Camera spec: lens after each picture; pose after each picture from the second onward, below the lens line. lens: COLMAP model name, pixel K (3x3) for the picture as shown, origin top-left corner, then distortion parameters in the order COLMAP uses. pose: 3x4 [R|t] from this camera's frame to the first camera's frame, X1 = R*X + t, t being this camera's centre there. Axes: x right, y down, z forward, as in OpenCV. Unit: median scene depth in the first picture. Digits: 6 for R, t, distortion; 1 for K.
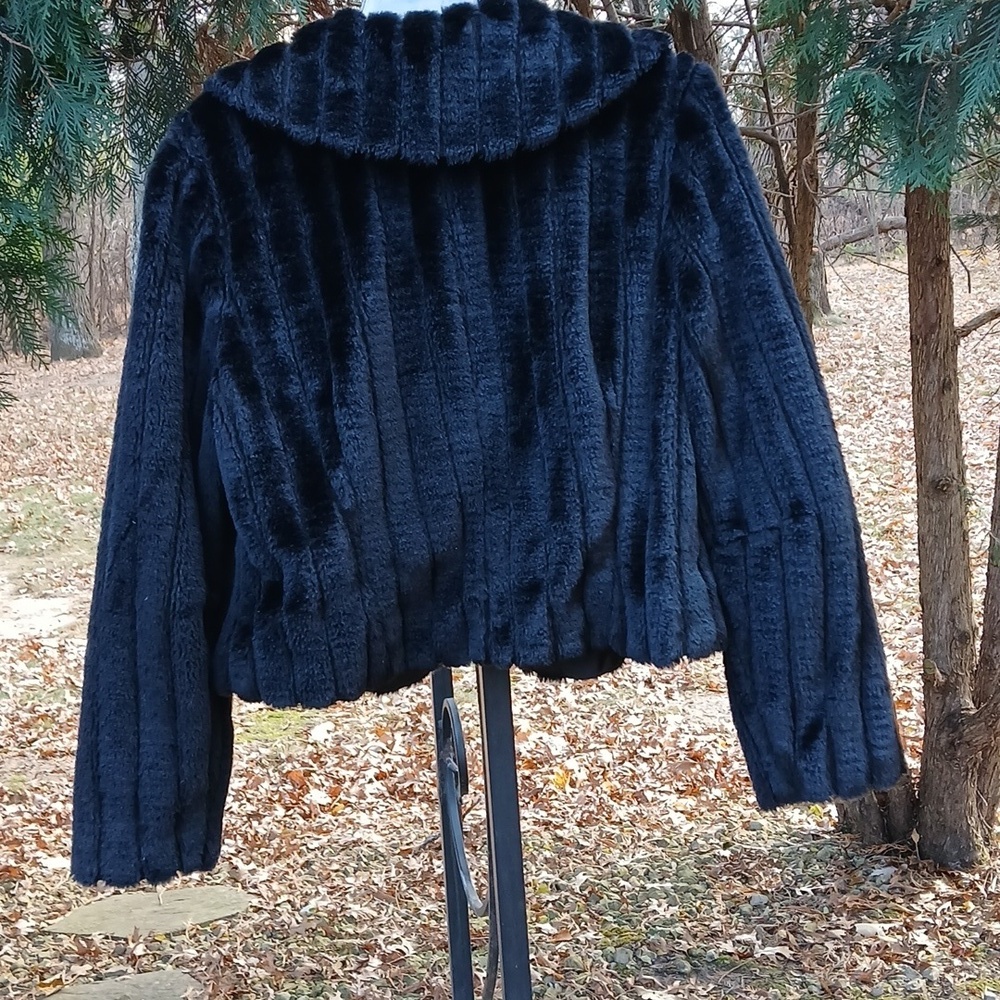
lens RADIAL K [[1540.5, 0, 500.0], [0, 1540.5, 500.0], [0, 0, 1]] dist [0.113830, -0.136369]
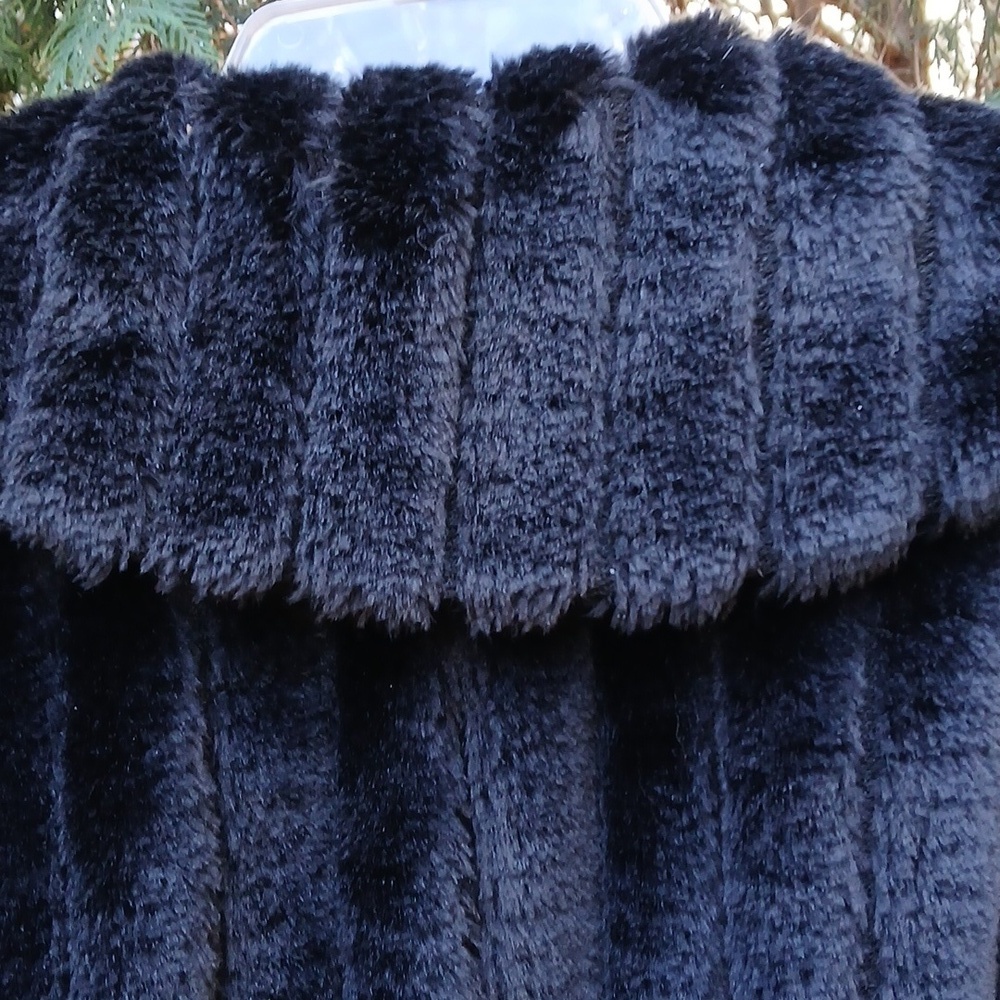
lens RADIAL K [[1540.5, 0, 500.0], [0, 1540.5, 500.0], [0, 0, 1]] dist [0.113830, -0.136369]
pose [[0.992026, 0.066584, -0.107007, -0.002188], [-0.080298, 0.988331, -0.129439, -0.205613], [0.097140, 0.137000, 0.985797, 0.742732]]
